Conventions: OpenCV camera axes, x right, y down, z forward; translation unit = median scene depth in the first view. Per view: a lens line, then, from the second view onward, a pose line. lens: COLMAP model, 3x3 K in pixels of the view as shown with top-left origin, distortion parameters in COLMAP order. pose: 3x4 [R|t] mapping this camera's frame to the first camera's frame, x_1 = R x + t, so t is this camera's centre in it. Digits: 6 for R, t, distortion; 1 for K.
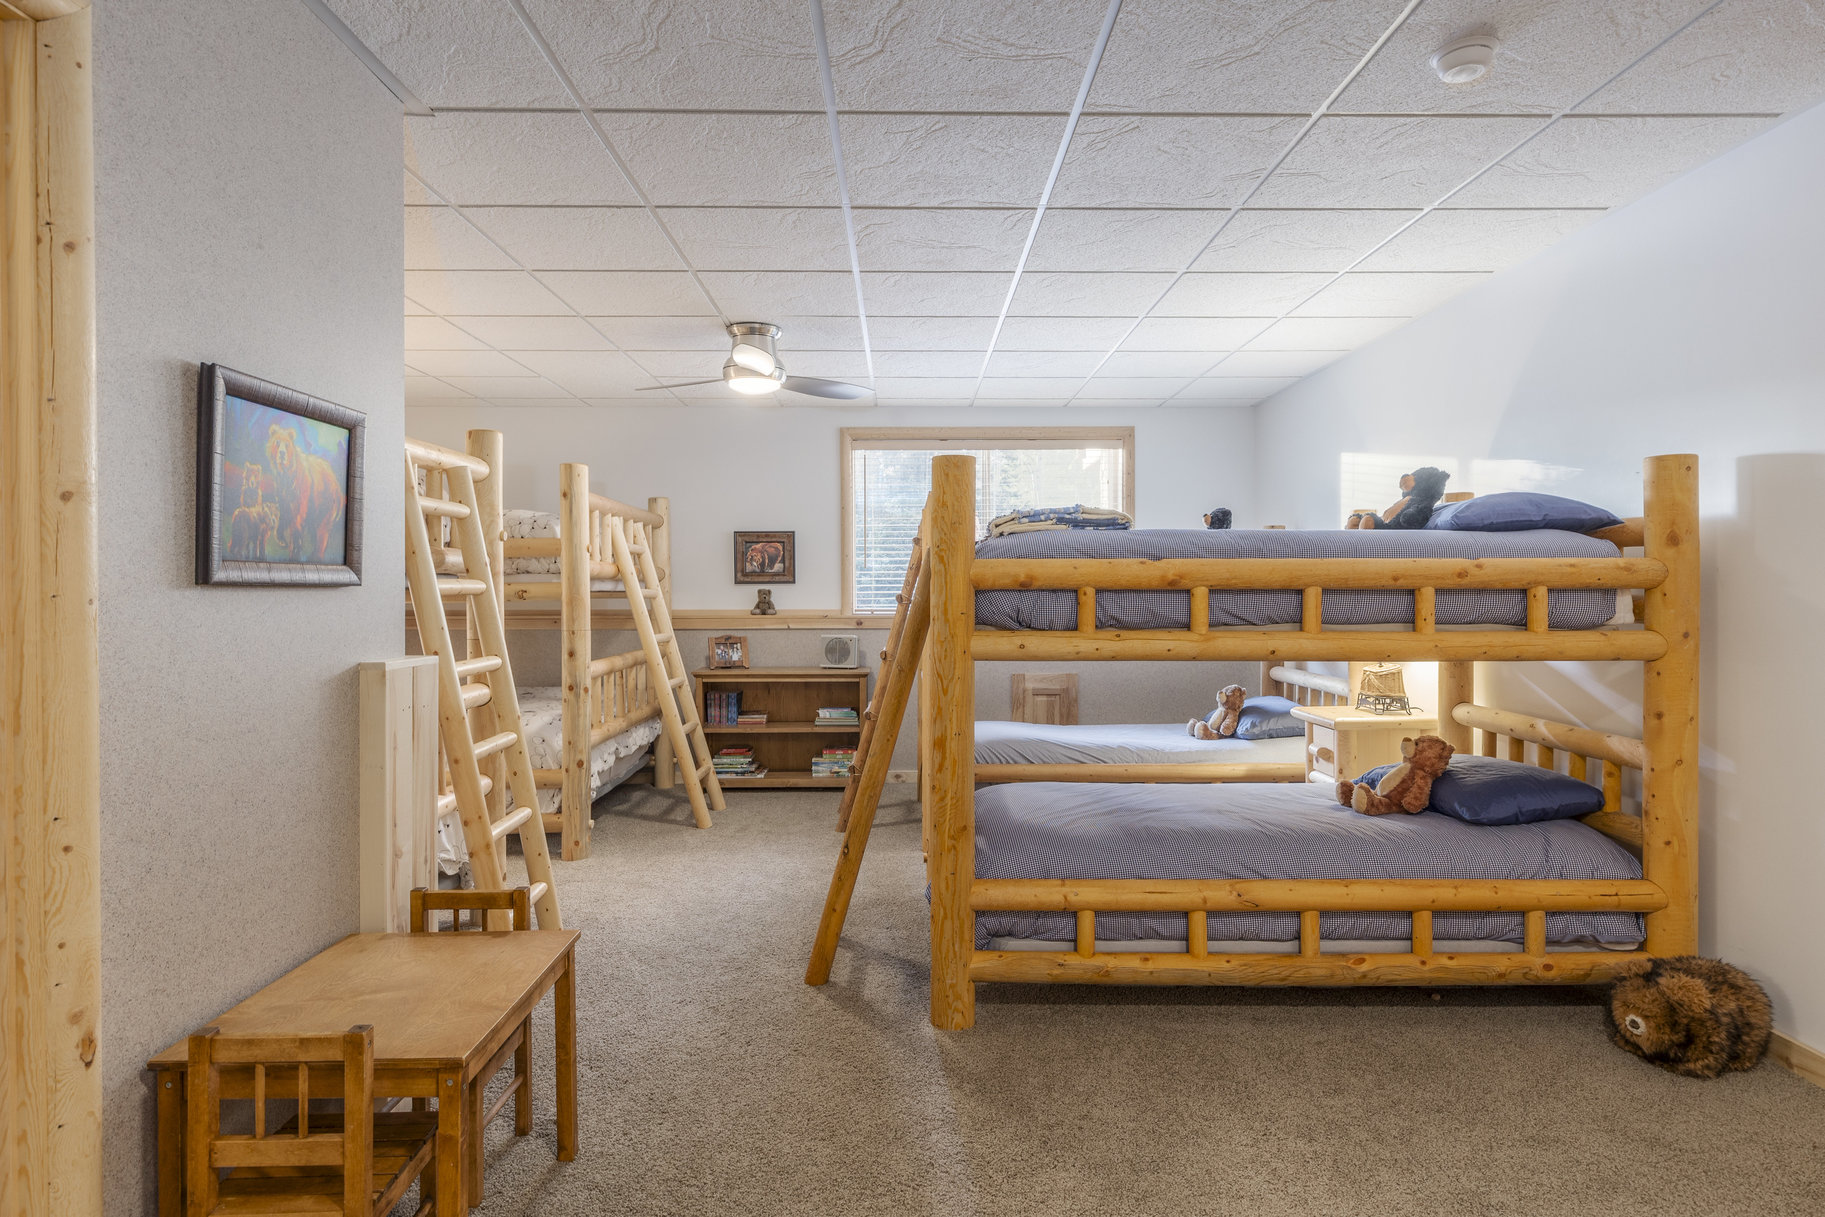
lens RADIAL K [[1108.6, 0, 913.5], [0, 1108.6, 599.8], [0, 0, 1]] dist [0.029658, -0.001842]
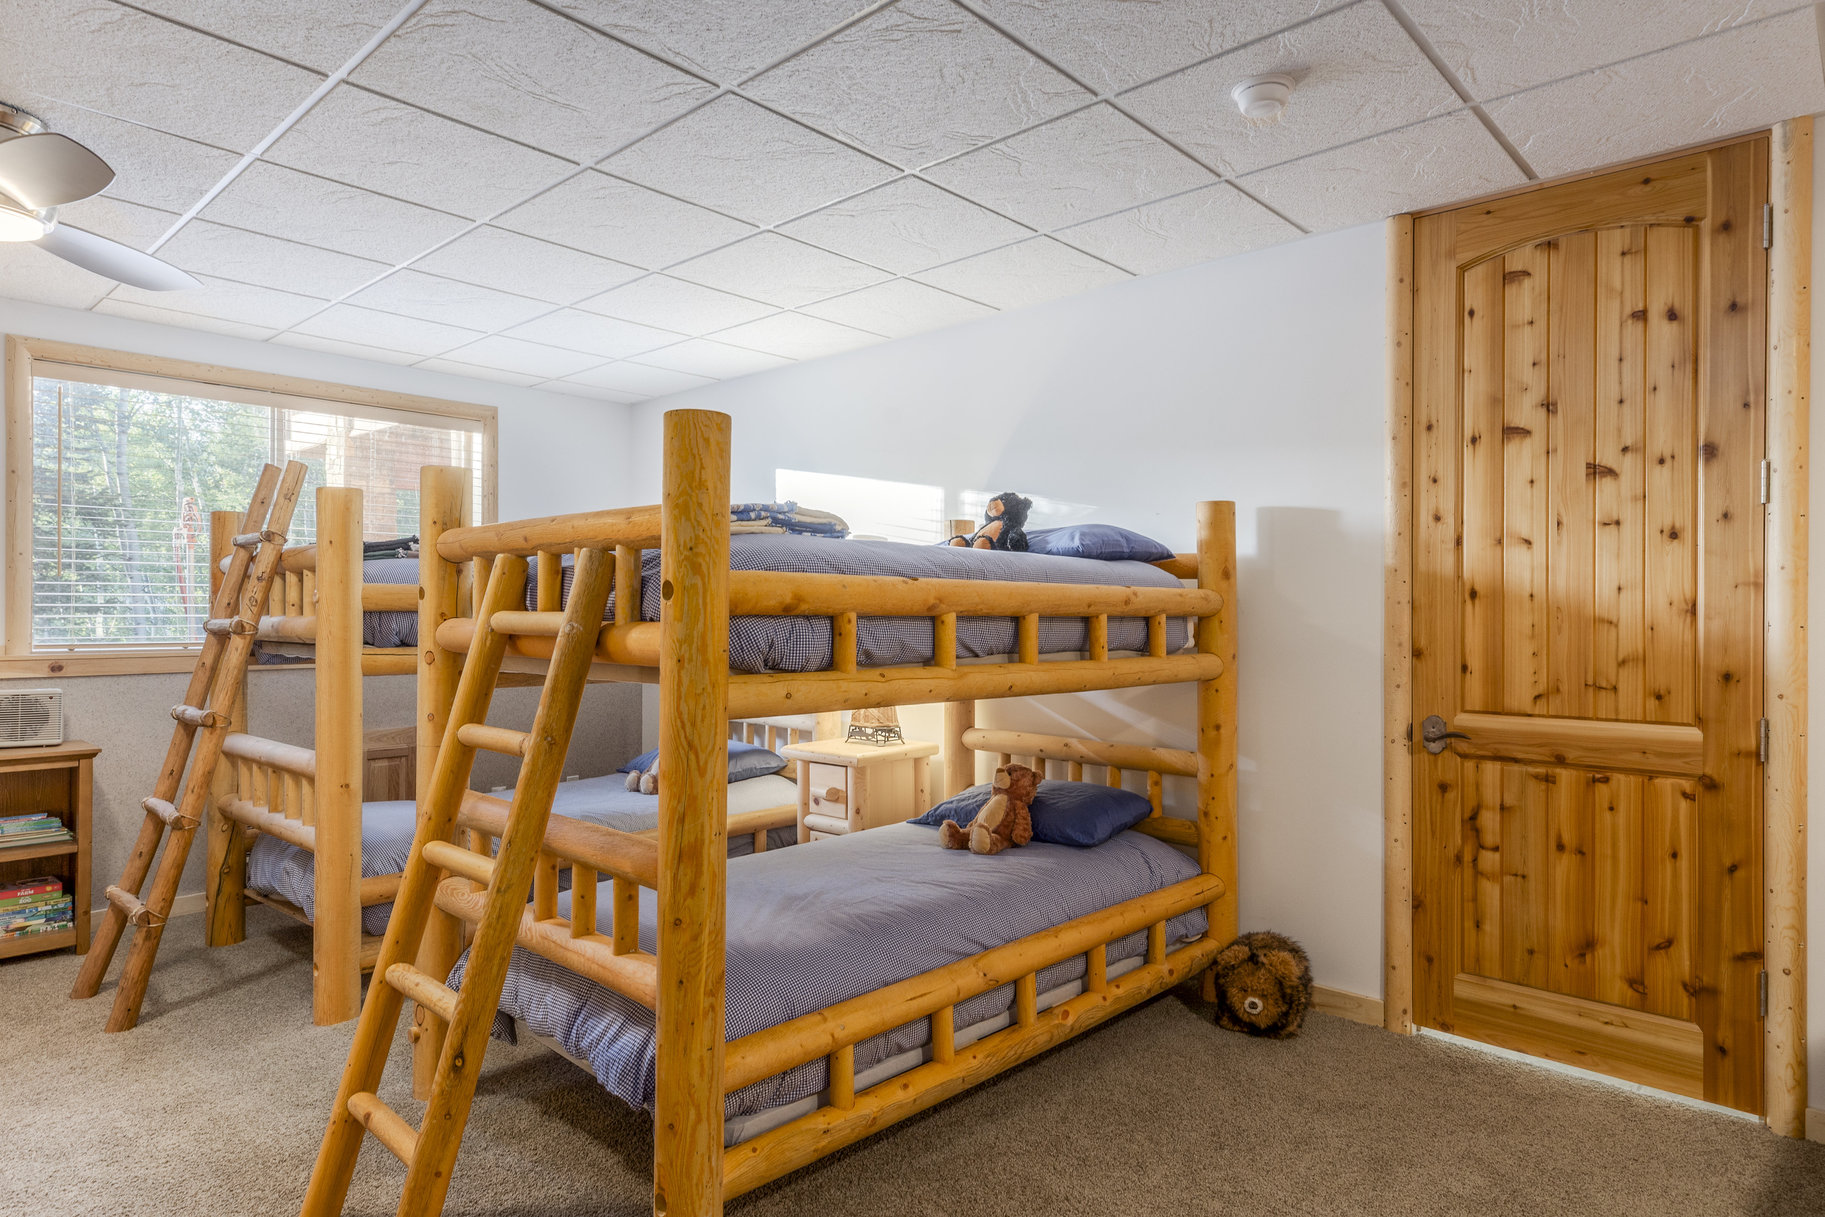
lens RADIAL K [[1108.6, 0, 916.1], [0, 1108.6, 614.5], [0, 0, 1]] dist [0.029658, -0.001842]
pose [[0.655842, 0.004021, 0.754888, -0.380897], [0.002285, 0.999971, -0.007312, -0.004379], [-0.754895, 0.006520, 0.655813, 0.474724]]
